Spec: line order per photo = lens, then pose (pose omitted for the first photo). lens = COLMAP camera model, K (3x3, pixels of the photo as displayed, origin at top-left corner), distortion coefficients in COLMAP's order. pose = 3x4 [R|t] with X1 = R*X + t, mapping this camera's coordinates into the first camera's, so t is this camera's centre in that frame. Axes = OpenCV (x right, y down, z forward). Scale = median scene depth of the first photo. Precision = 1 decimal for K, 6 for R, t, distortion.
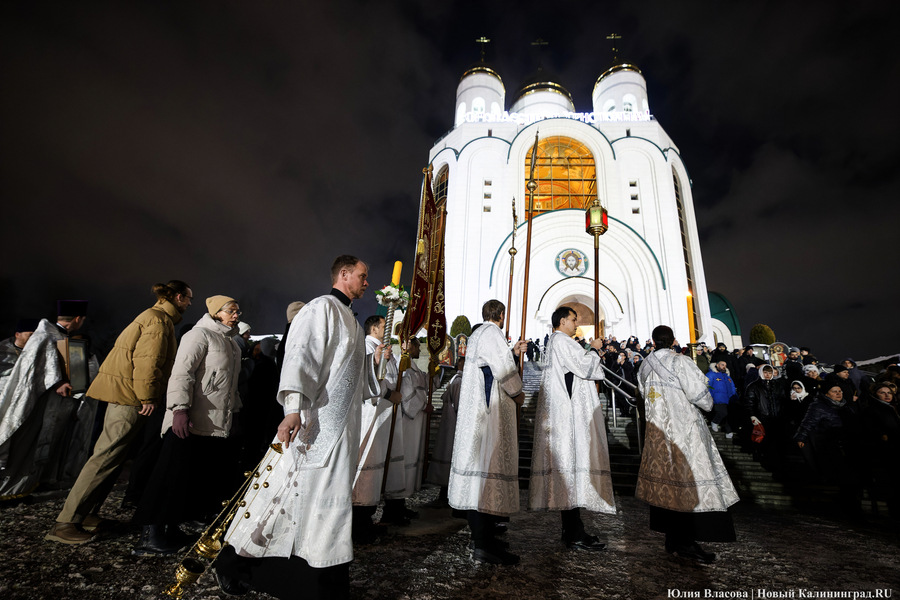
lens RADIAL K [[409.1, 0, 452.3], [0, 409.1, 302.3], [0, 0, 1]] dist [-0.002991, 0.000991]
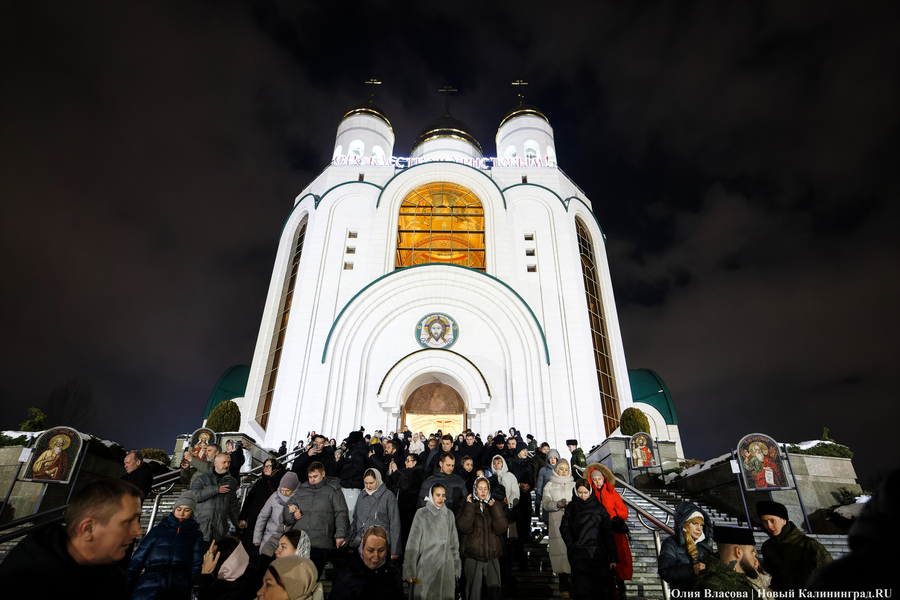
lens RADIAL K [[487.9, 0, 452.3], [0, 487.9, 294.9], [0, 0, 1]] dist [-0.011832, 0.002059]
pose [[0.997182, 0.000667, 0.075019, 0.209272], [0.013827, 0.981197, -0.192512, 0.011120], [-0.073737, 0.193007, 0.978423, 0.071097]]
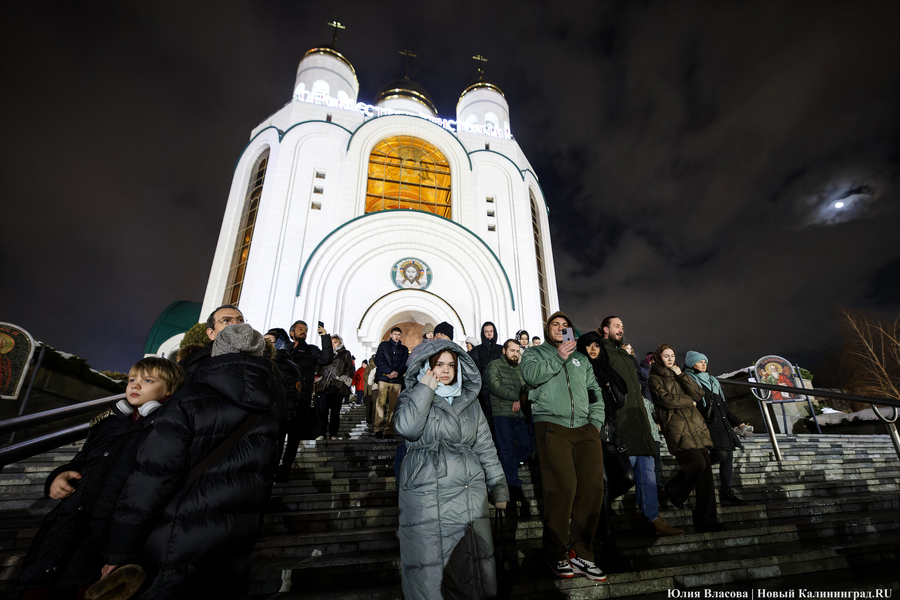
lens RADIAL K [[409.1, 0, 481.7], [0, 409.1, 318.8], [0, 0, 1]] dist [-0.002991, 0.000991]
pose [[0.943364, 0.039340, 0.329419, 0.131759], [-0.017788, 0.997514, -0.068185, 0.036822], [-0.331282, 0.058464, 0.941719, 0.159190]]
